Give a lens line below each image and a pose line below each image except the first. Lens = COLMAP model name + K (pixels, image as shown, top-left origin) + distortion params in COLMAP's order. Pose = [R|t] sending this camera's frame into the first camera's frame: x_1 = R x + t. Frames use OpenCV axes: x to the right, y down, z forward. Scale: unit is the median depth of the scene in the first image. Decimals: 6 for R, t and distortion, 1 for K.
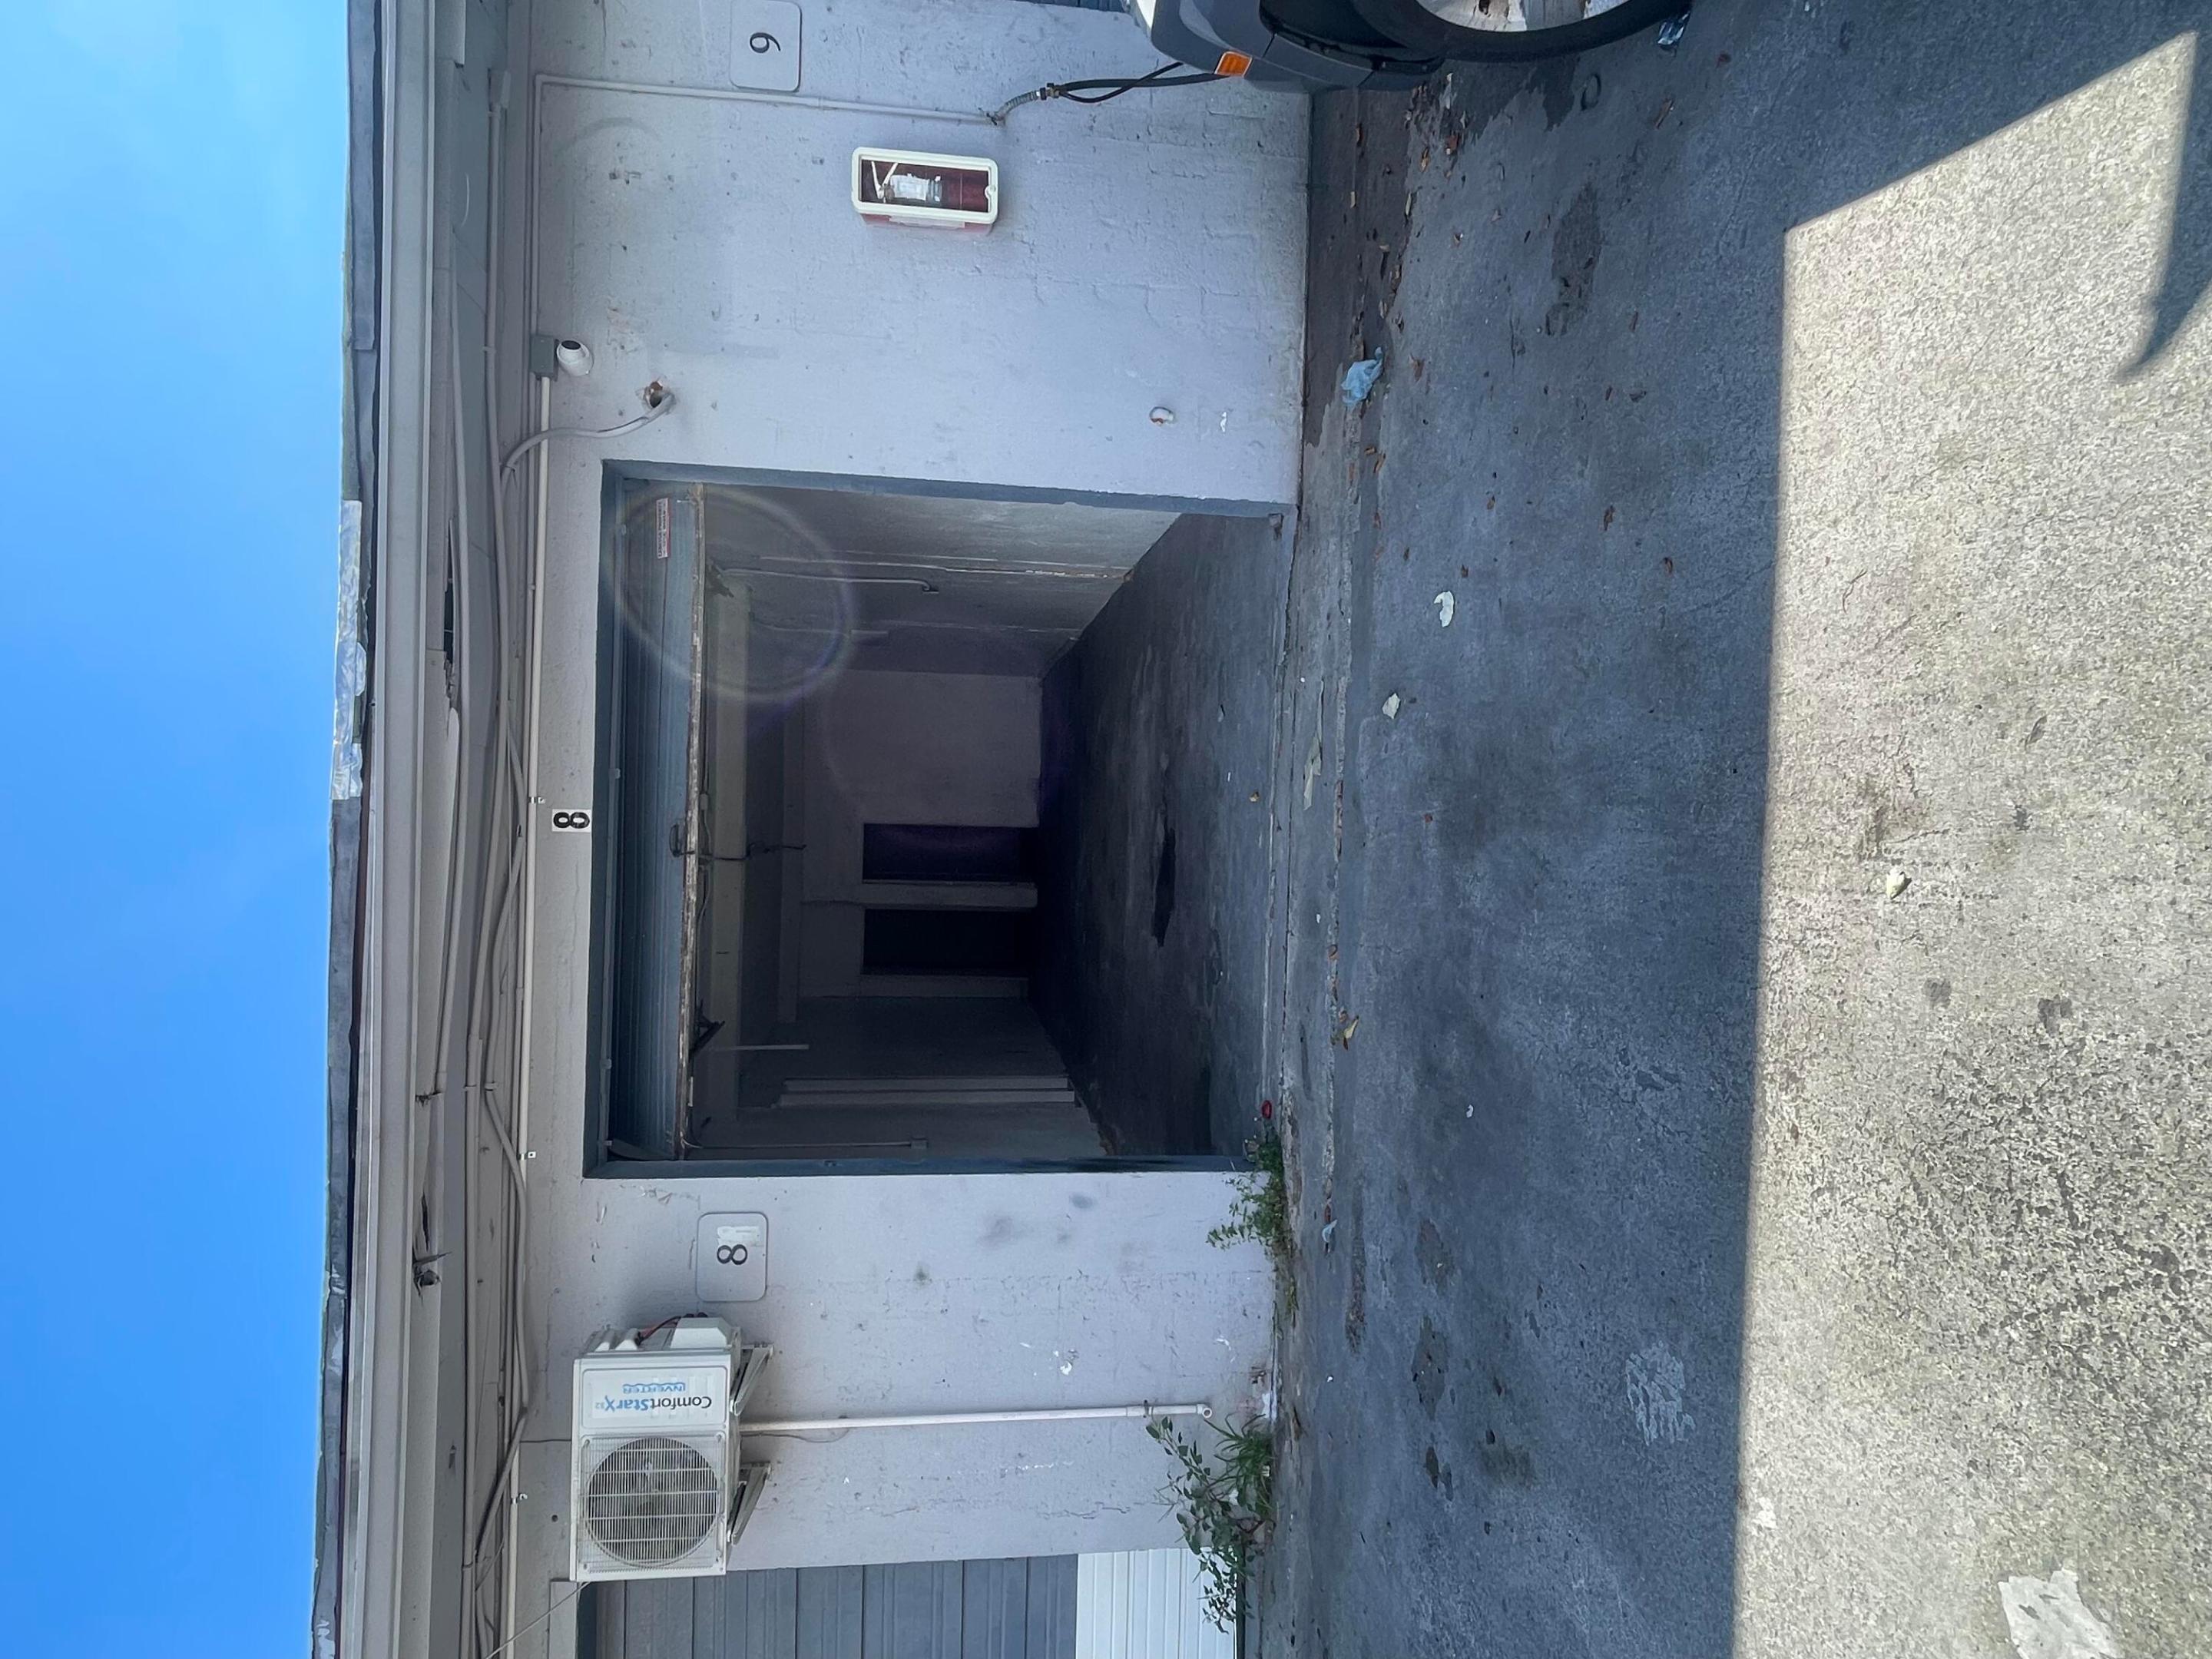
lens RADIAL K [[1228.2, 0, 1103.8], [0, 1228.2, 821.5], [0, 0, 1]] dist [-0.041241, -0.003755]
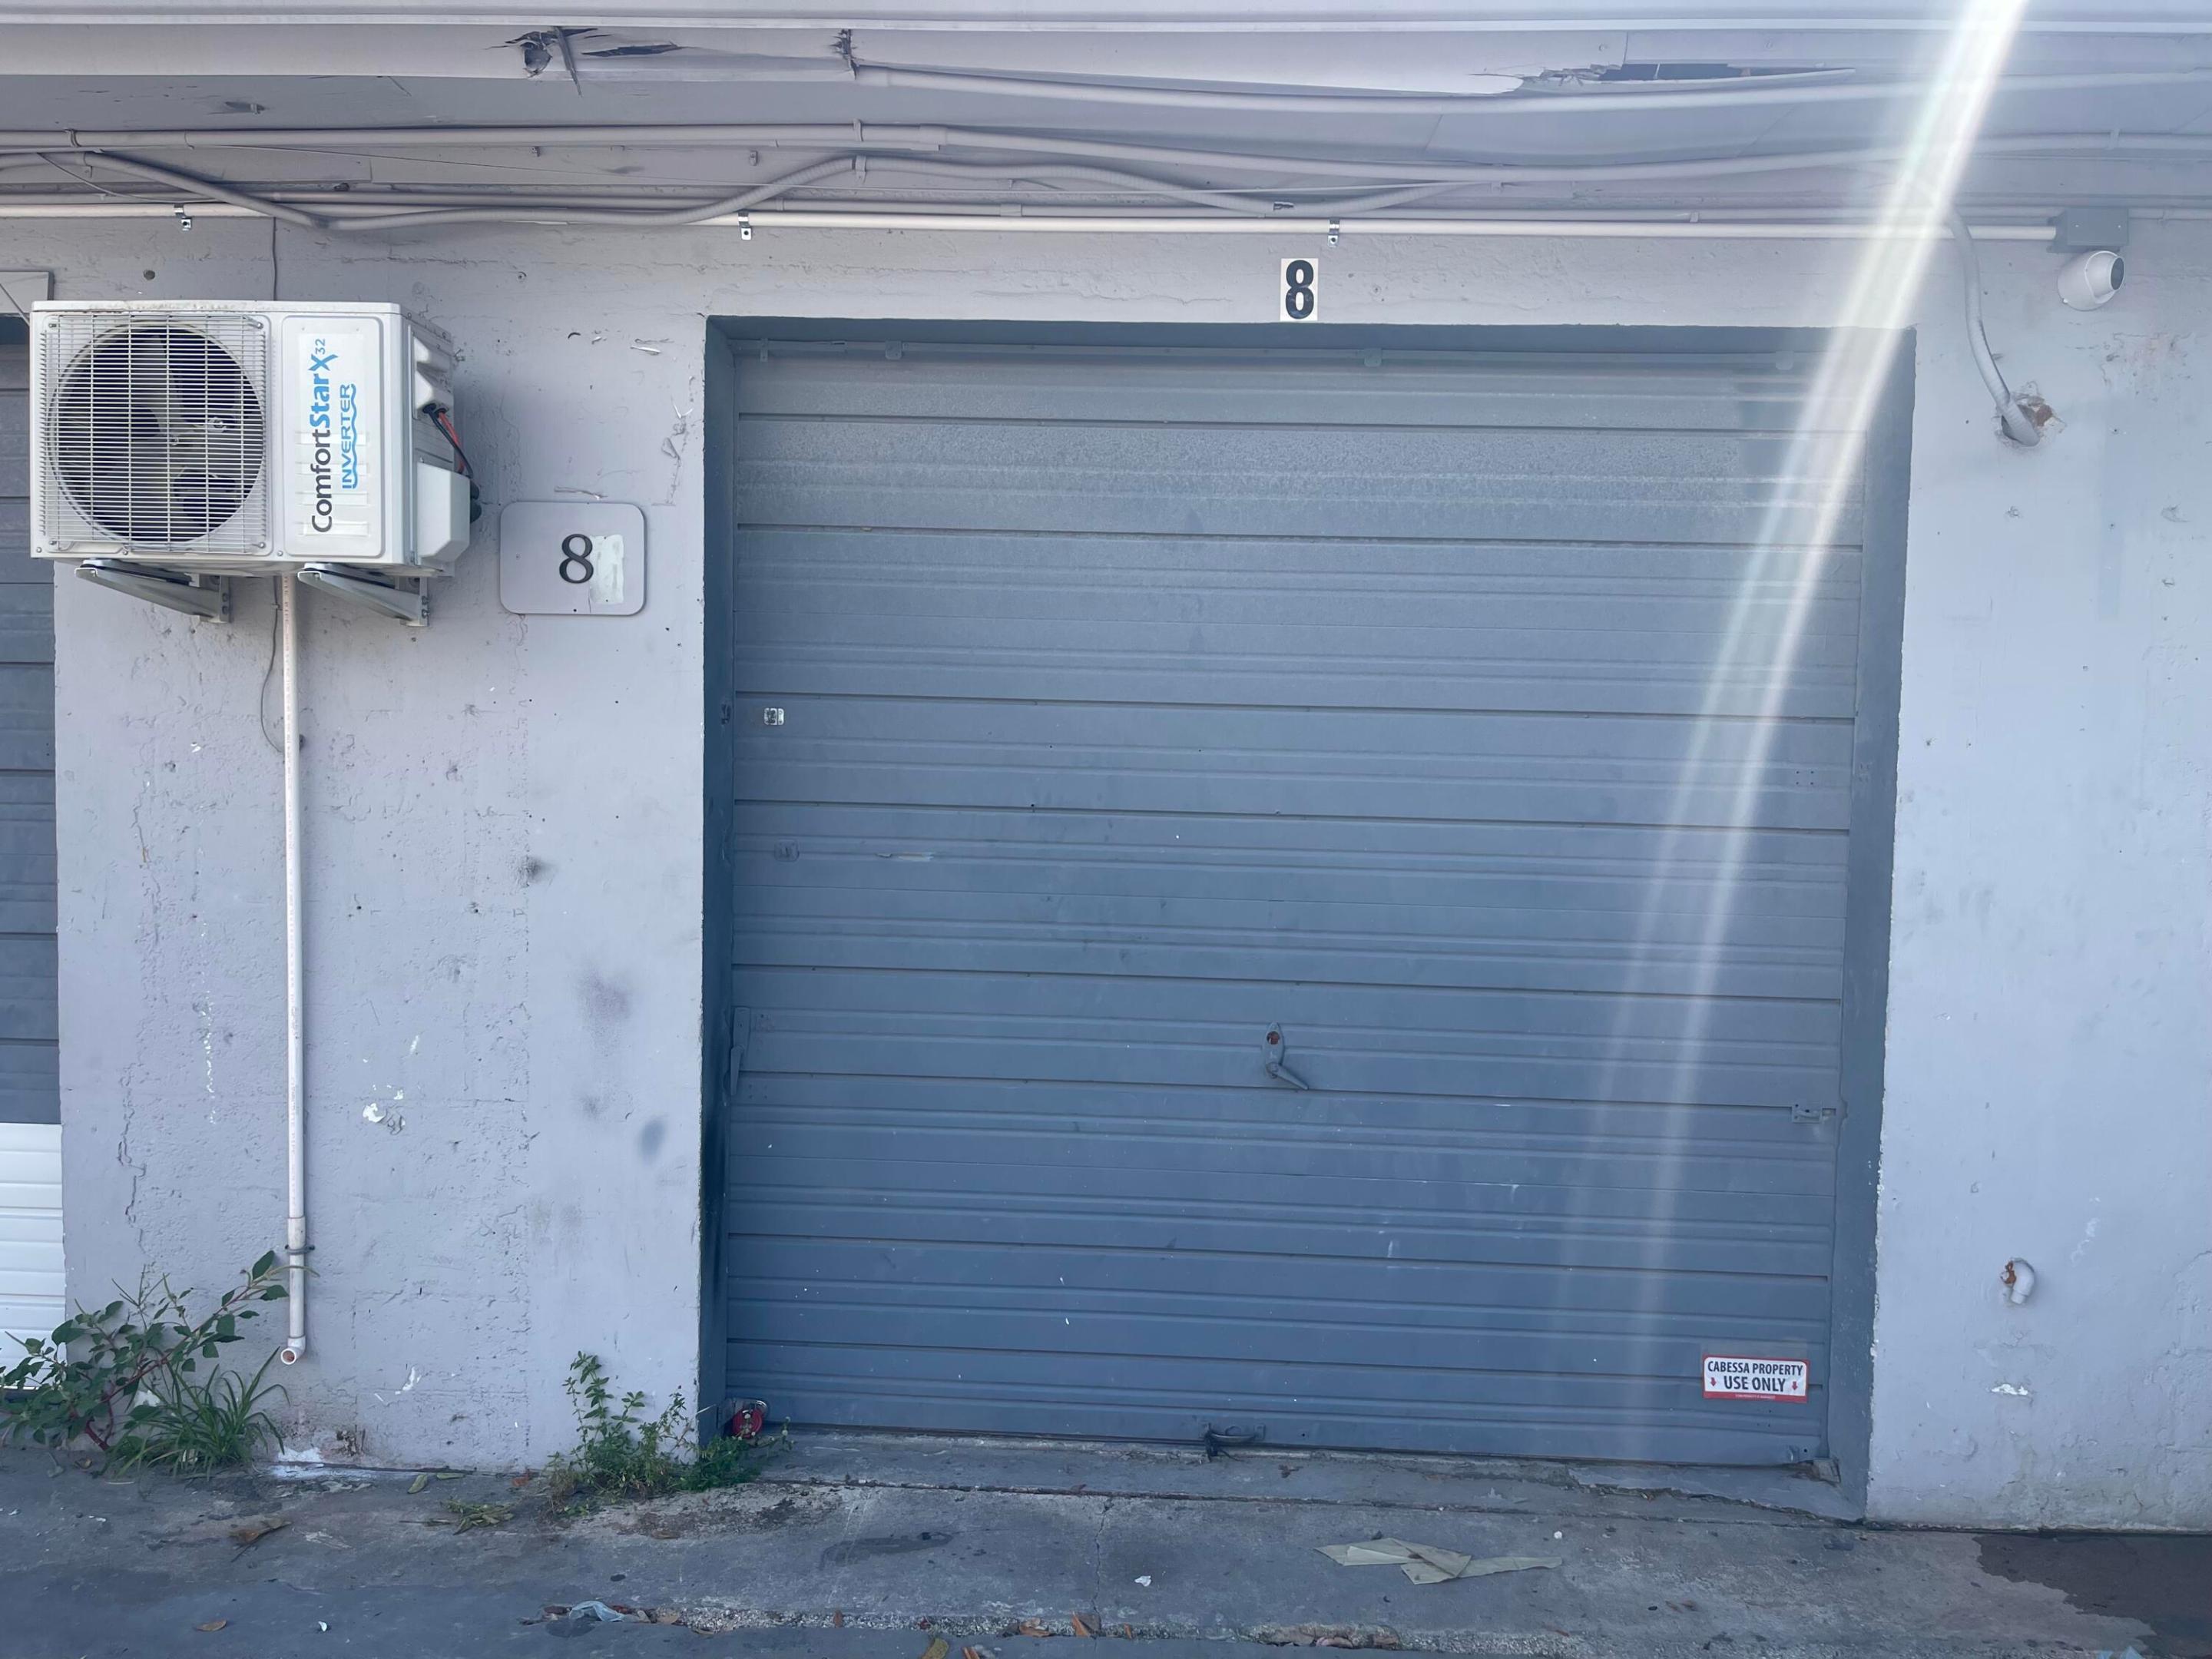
lens RADIAL K [[1613.7, 0, 1114.9], [0, 1613.7, 818.3], [0, 0, 1]] dist [-0.010916, -0.030138]
pose [[0.003439, 0.994873, -0.101074, -0.099098], [-0.999381, 0.006958, 0.034479, 0.065363], [0.035006, 0.100893, 0.994281, 0.237292]]
